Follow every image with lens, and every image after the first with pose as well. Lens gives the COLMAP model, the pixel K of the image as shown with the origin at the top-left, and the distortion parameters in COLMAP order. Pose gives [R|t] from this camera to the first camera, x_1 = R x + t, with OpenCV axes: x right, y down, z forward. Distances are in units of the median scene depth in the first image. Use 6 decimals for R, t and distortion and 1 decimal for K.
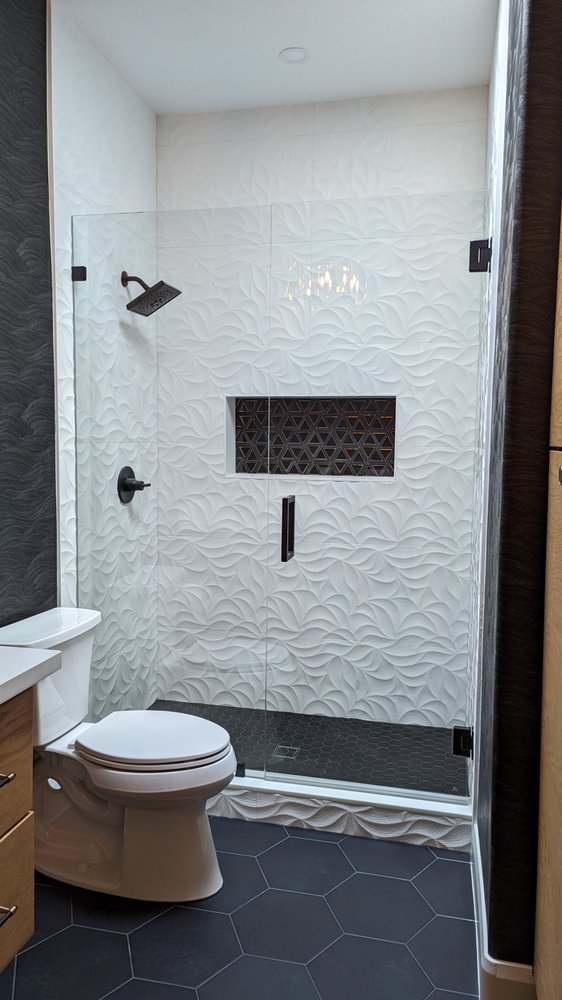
lens RADIAL K [[707.9, 0, 281.4], [0, 707.9, 497.9], [0, 0, 1]] dist [0.033326, -0.000053]
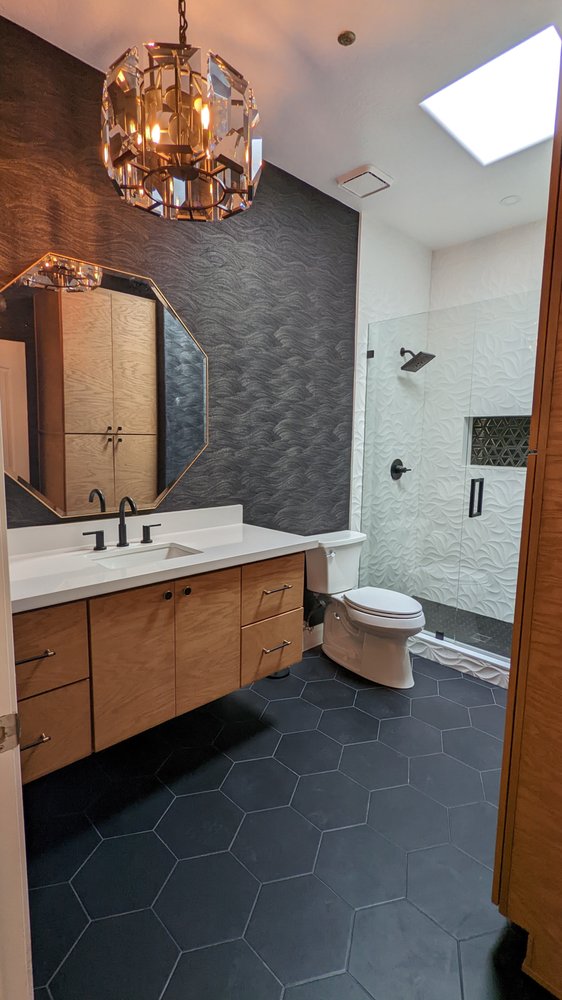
lens RADIAL K [[474.2, 0, 280.9], [0, 474.2, 499.9], [0, 0, 1]] dist [-0.000083, -0.000102]
pose [[0.829156, 0.068780, -0.554770, 0.231707], [-0.049519, 0.997538, 0.049664, 0.014966], [0.556819, -0.013708, 0.830520, -0.163775]]
